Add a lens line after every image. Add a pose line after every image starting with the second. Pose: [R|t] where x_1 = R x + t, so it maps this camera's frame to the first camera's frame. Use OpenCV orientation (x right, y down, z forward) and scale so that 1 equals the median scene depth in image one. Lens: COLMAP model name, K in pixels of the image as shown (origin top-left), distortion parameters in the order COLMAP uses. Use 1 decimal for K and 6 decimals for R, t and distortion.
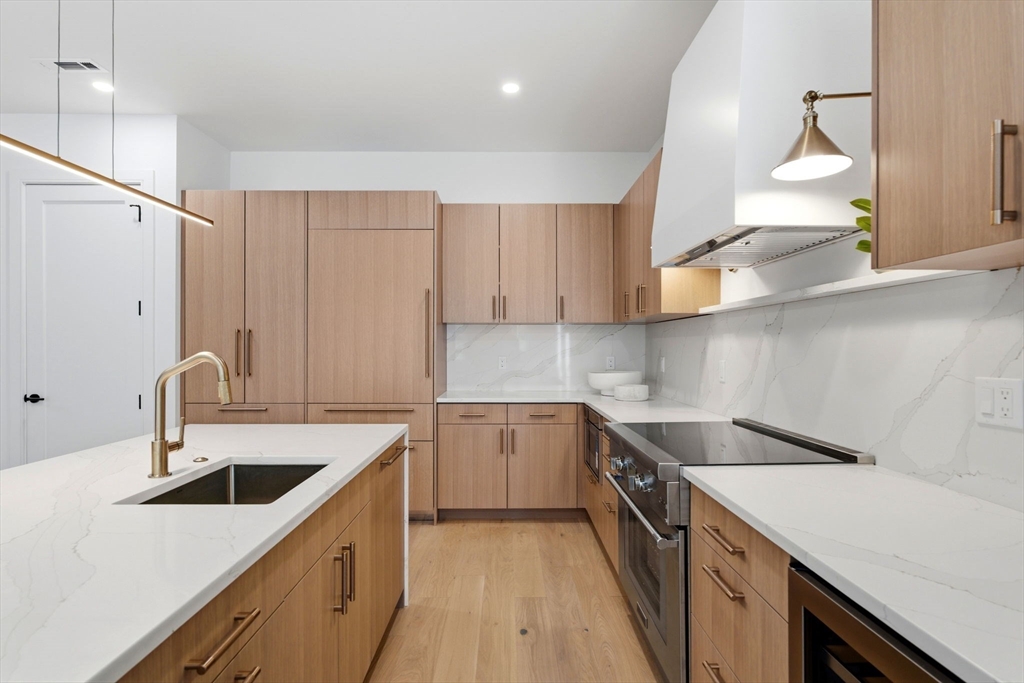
lens RADIAL K [[521.2, 0, 511.0], [0, 521.2, 343.5], [0, 0, 1]] dist [-0.016796, -0.000184]
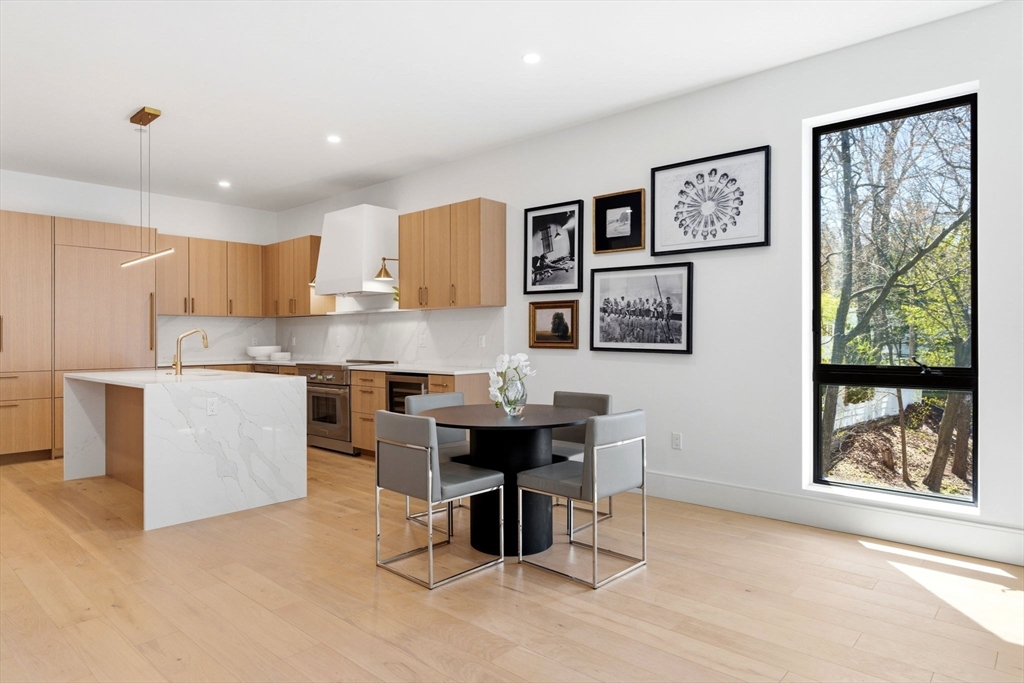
lens RADIAL K [[618.6, 0, 509.8], [0, 618.6, 336.0], [0, 0, 1]] dist [0.002615, 0.003047]
pose [[0.682757, 0.000574, 0.730646, -0.771088], [0.000255, 0.999999, -0.001024, 0.025461], [-0.730646, 0.000885, 0.682756, -1.010797]]
